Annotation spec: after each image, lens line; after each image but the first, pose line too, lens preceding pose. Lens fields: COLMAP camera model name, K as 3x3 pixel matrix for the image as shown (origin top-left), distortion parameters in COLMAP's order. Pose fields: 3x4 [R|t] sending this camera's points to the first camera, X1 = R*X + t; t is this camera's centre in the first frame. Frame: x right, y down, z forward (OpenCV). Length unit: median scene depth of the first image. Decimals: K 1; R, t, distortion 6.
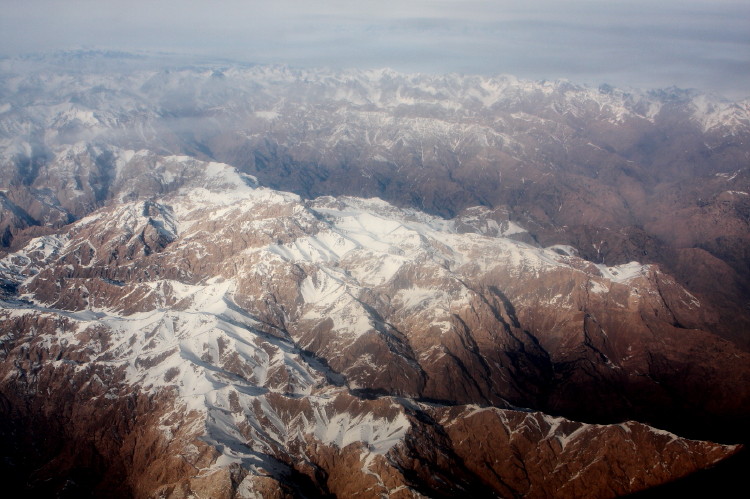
lens RADIAL K [[853.5, 0, 373.6], [0, 853.5, 249.6], [0, 0, 1]] dist [-0.105233, 0.000000]
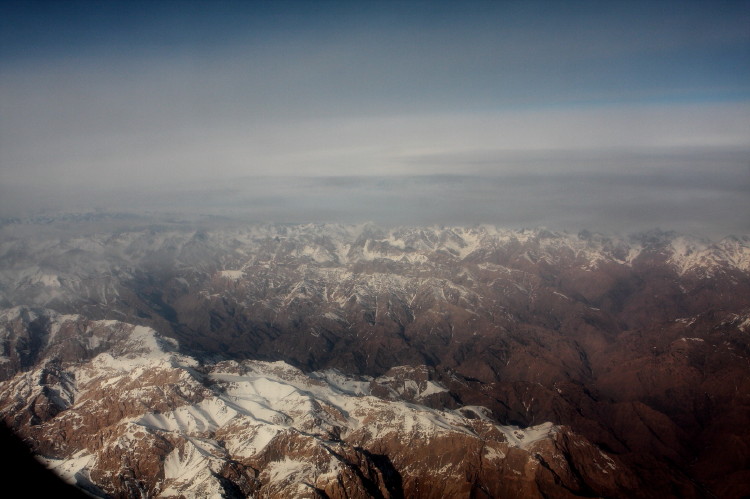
lens RADIAL K [[853.5, 0, 376.4], [0, 853.5, 249.5], [0, 0, 1]] dist [-0.105233, 0.000000]
pose [[0.998767, -0.033330, -0.036801, 0.111325], [0.026326, 0.983924, -0.176635, -0.009051], [0.042097, 0.175448, 0.983588, 0.032399]]
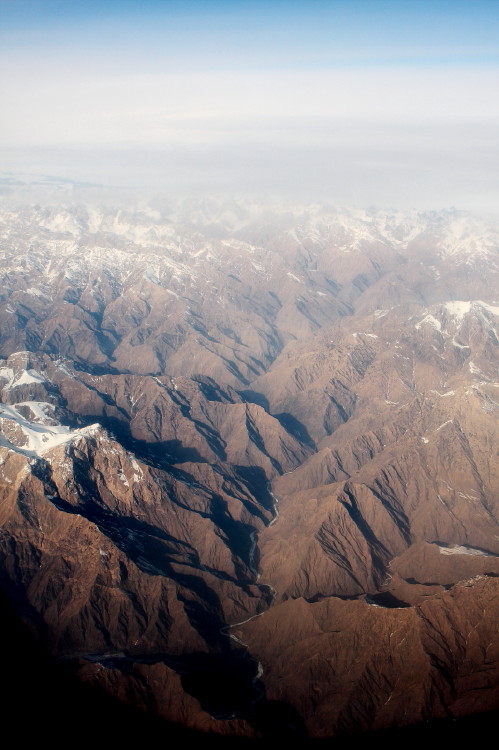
lens RADIAL K [[853.5, 0, 249.8], [0, 853.5, 377.5], [0, 0, 1]] dist [-0.105233, 0.000000]
pose [[0.996055, 0.014821, -0.087490, 0.371164], [-0.013783, 0.999827, 0.012463, -0.031845], [0.087660, -0.011208, 0.996087, 0.109603]]
